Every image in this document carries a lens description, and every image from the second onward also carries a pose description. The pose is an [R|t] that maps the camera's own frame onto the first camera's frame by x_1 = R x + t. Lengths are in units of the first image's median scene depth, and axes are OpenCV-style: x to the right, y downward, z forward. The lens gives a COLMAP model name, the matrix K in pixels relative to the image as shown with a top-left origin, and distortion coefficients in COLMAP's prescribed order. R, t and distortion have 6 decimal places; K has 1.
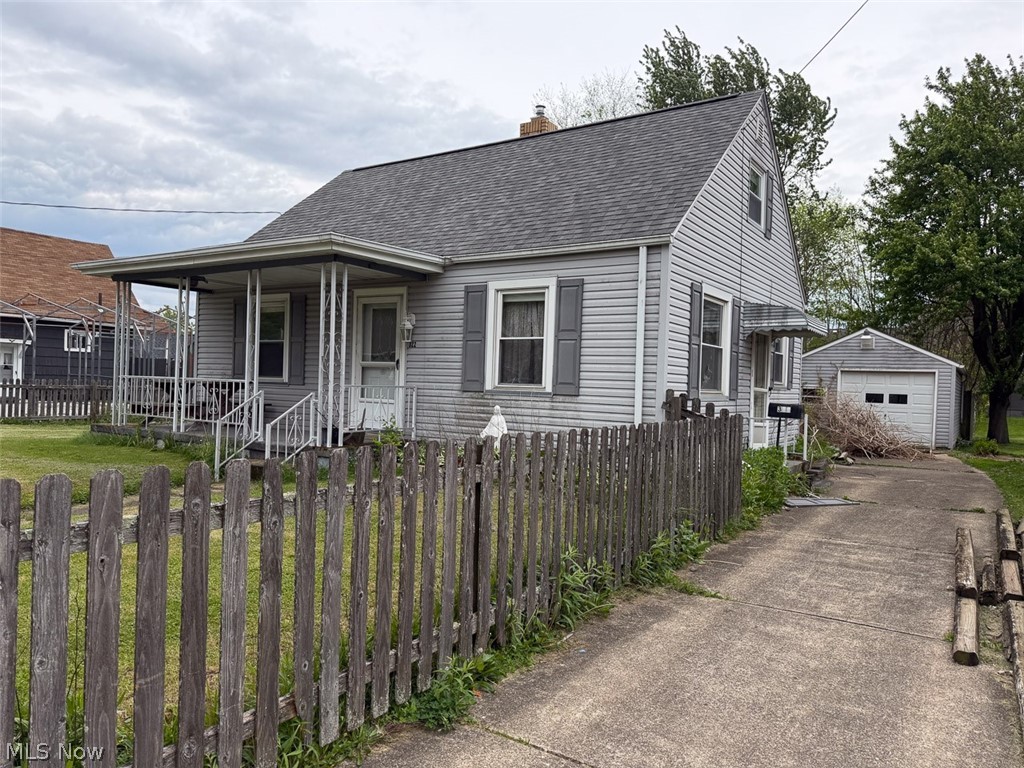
lens RADIAL K [[654.7, 0, 512.0], [0, 654.7, 384.0], [0, 0, 1]] dist [0.007552, -0.018620]
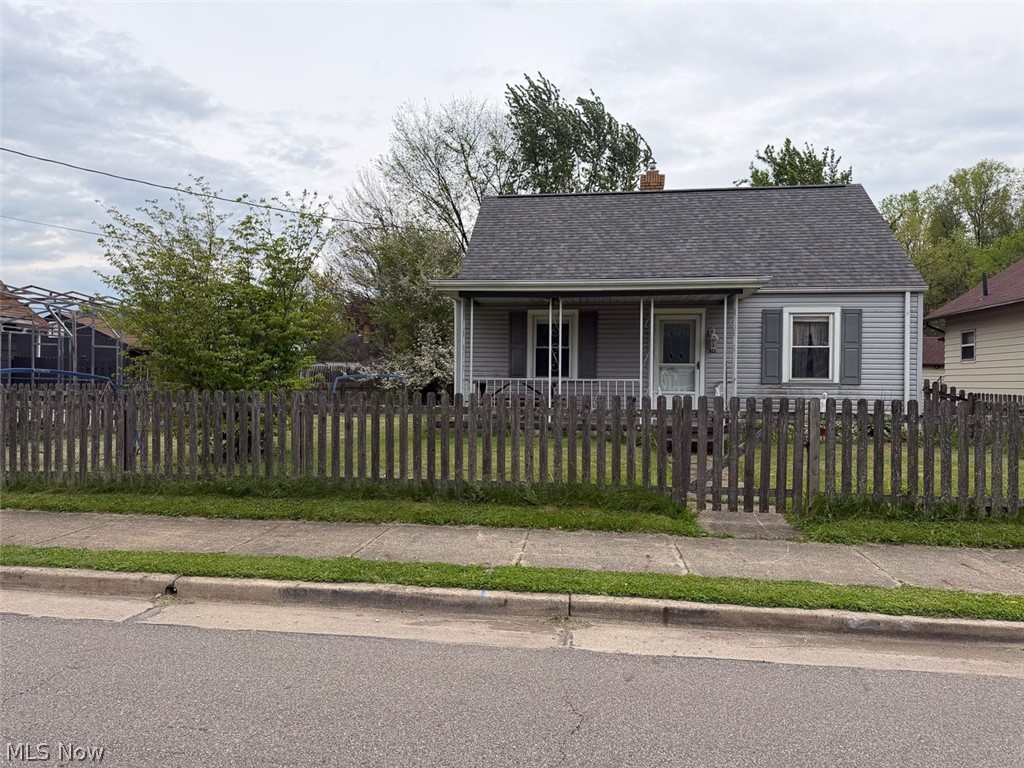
lens RADIAL K [[654.7, 0, 512.0], [0, 654.7, 384.0], [0, 0, 1]] dist [0.007552, -0.018620]
pose [[0.890569, -0.032187, 0.453707, -1.197579], [0.027339, 0.999477, 0.017242, -0.028841], [-0.454025, -0.002951, 0.890984, -0.010099]]
